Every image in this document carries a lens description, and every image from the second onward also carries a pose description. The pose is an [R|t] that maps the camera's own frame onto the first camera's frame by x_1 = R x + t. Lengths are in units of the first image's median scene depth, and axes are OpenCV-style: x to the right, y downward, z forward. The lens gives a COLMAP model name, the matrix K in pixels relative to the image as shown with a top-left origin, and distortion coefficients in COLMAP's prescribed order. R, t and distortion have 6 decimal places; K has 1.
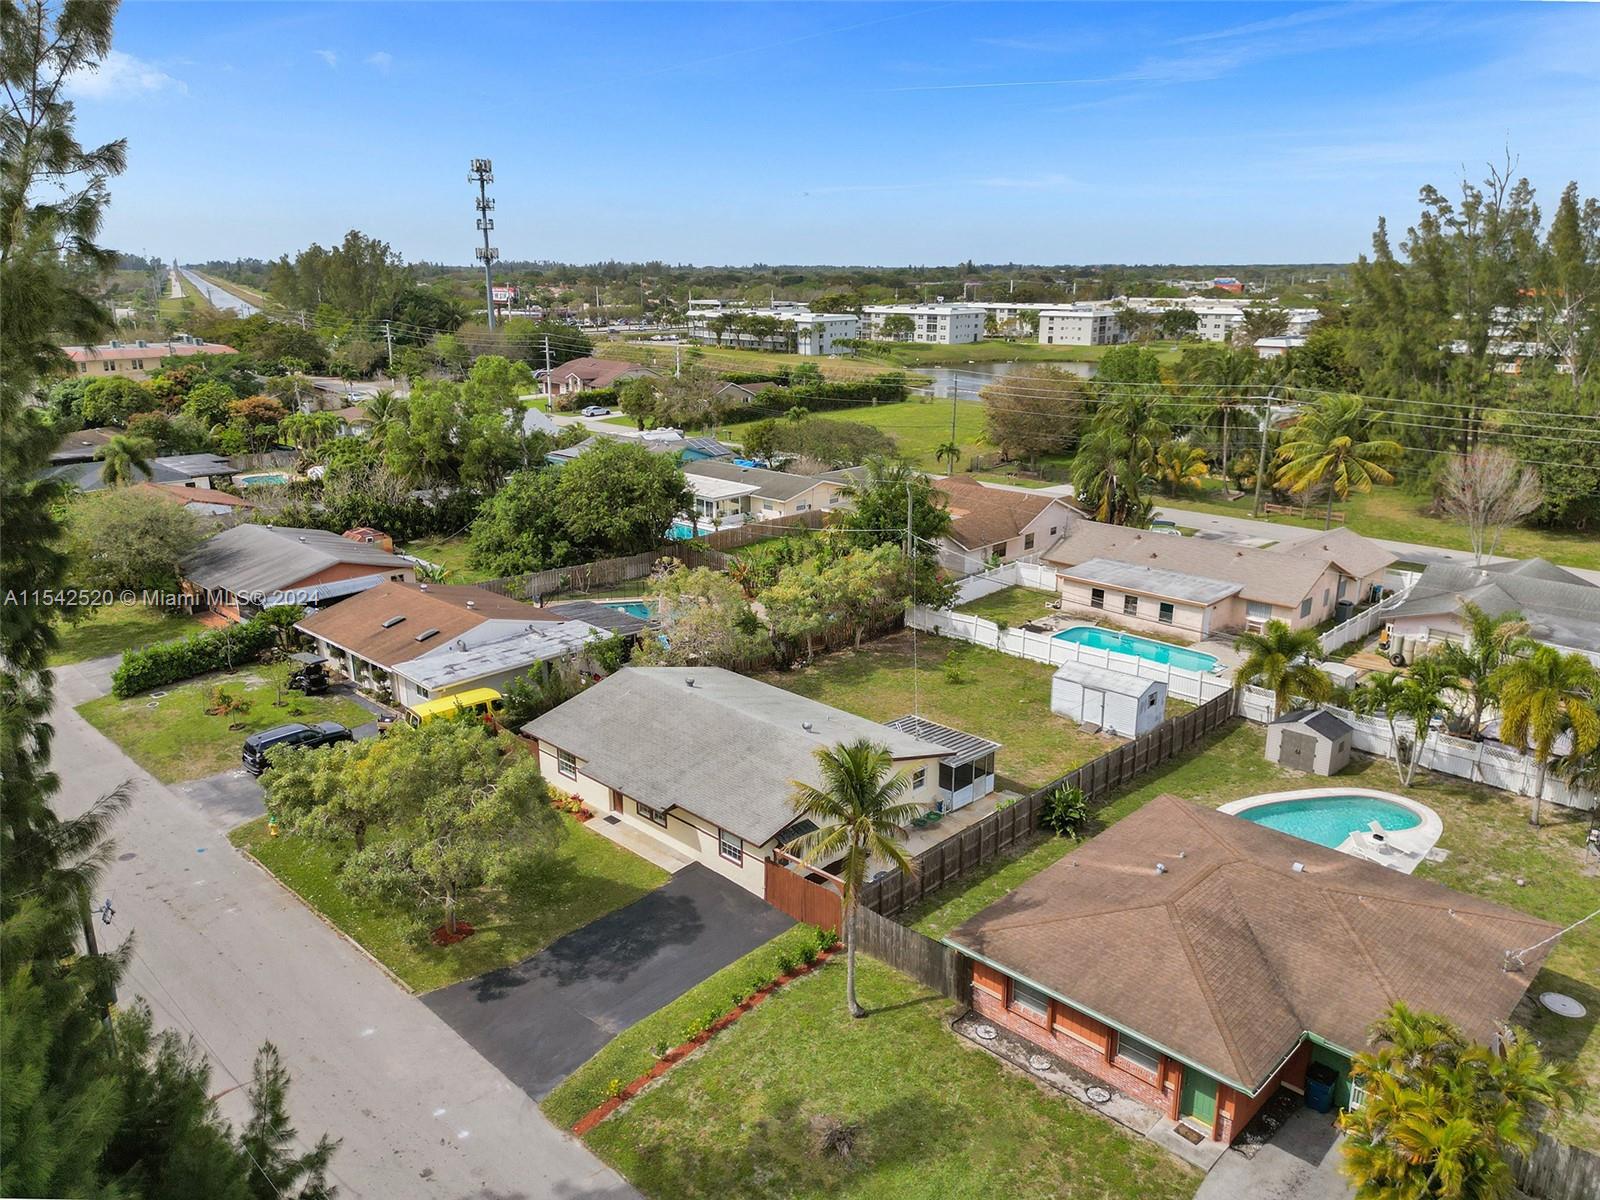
lens RADIAL K [[1149.6, 0, 800.0], [0, 1149.6, 600.0], [0, 0, 1]] dist [-0.003980, -0.006738]
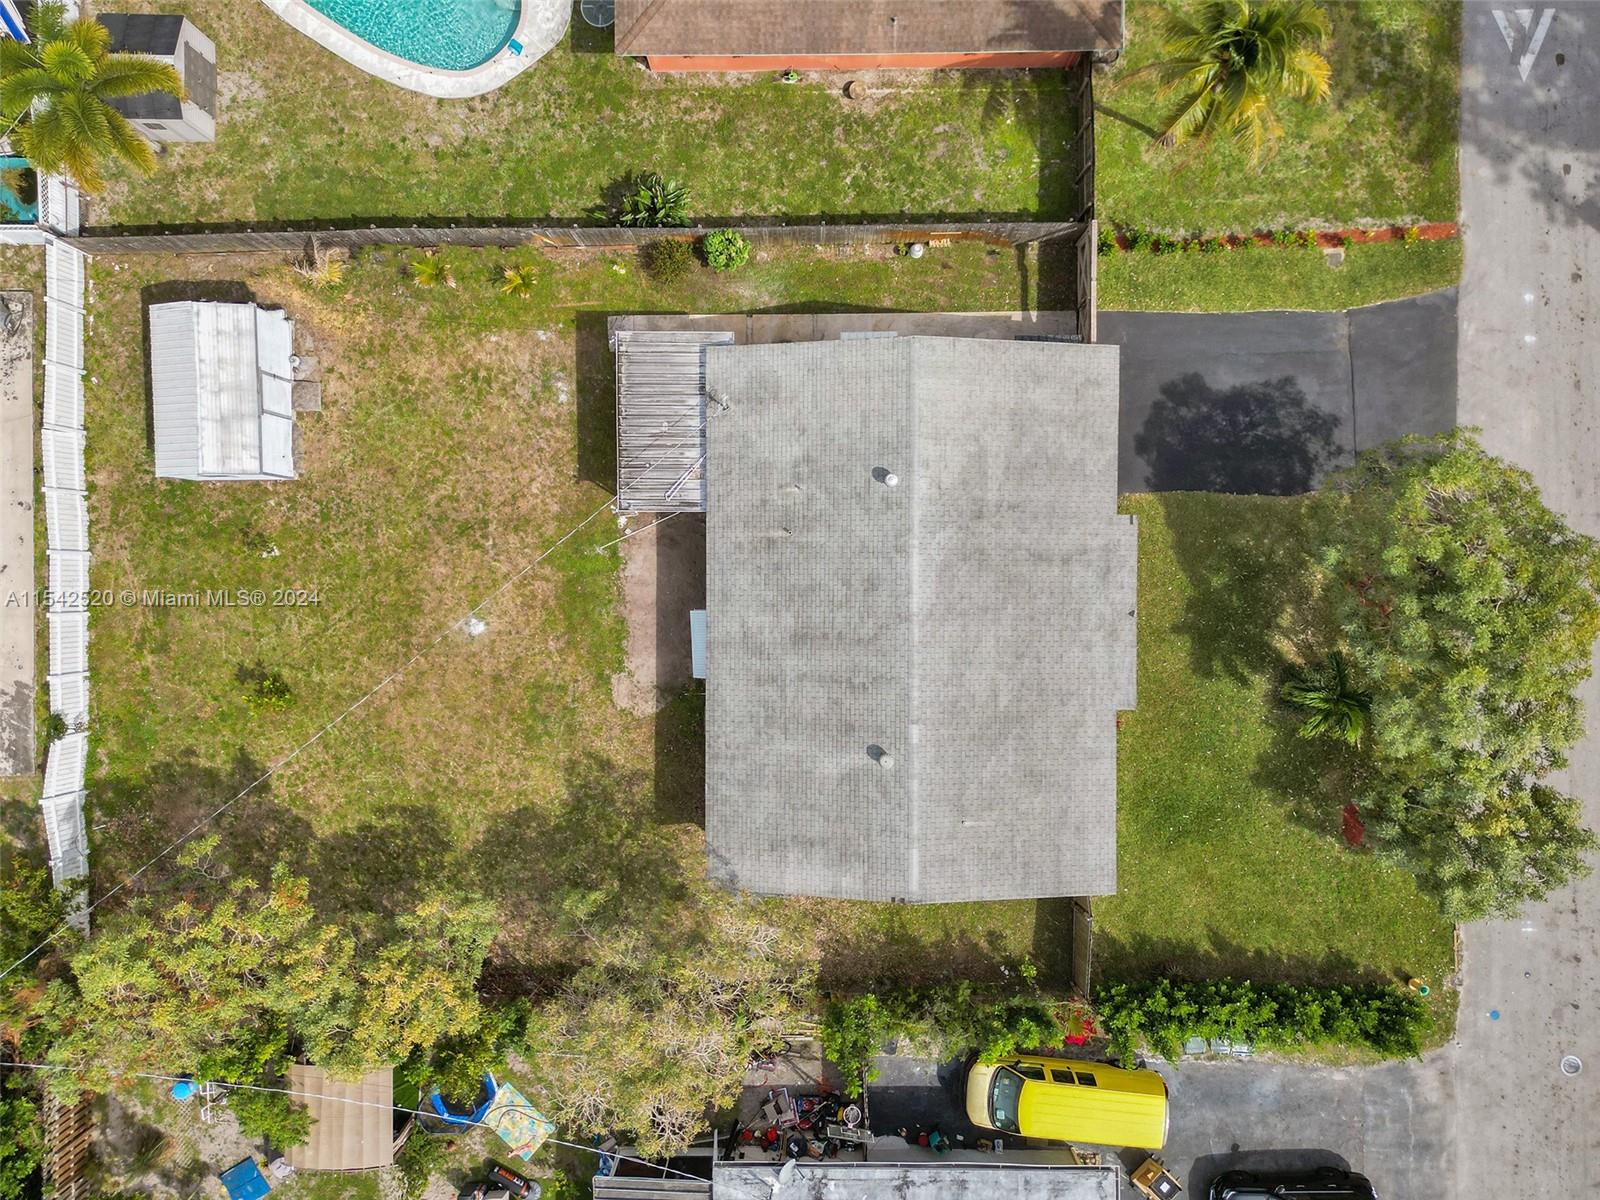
lens RADIAL K [[1149.6, 0, 800.0], [0, 1149.6, 600.0], [0, 0, 1]] dist [-0.003980, -0.006738]
pose [[-0.696486, -0.717519, -0.008568, -0.003034], [0.217155, -0.222139, 0.950525, -0.763749], [-0.683923, 0.660167, 0.310530, 1.264313]]
